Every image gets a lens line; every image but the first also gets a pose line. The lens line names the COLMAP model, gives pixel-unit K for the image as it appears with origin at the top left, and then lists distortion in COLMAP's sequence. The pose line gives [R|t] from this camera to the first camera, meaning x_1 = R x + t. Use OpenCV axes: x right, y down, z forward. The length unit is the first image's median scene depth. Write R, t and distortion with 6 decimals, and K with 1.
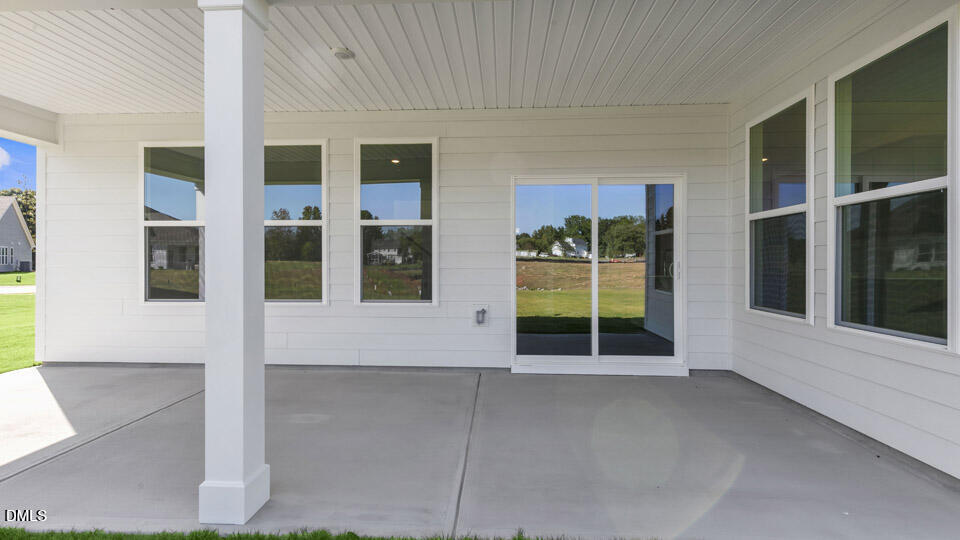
lens RADIAL K [[437.3, 0, 478.3], [0, 437.3, 259.6], [0, 0, 1]] dist [0.016929, 0.000061]
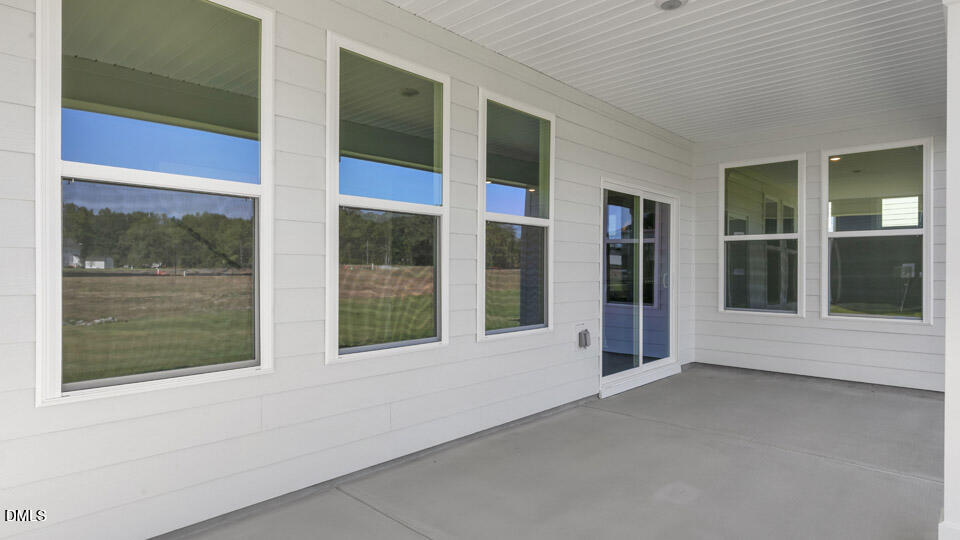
lens RADIAL K [[527.1, 0, 480.0], [0, 527.1, 270.0], [0, 0, 1]] dist [-0.001837, -0.000569]
pose [[0.648536, 0.002018, 0.761181, -0.921185], [-0.005906, 0.999980, 0.002381, -0.003890], [-0.761161, -0.006040, 0.648535, 0.503179]]
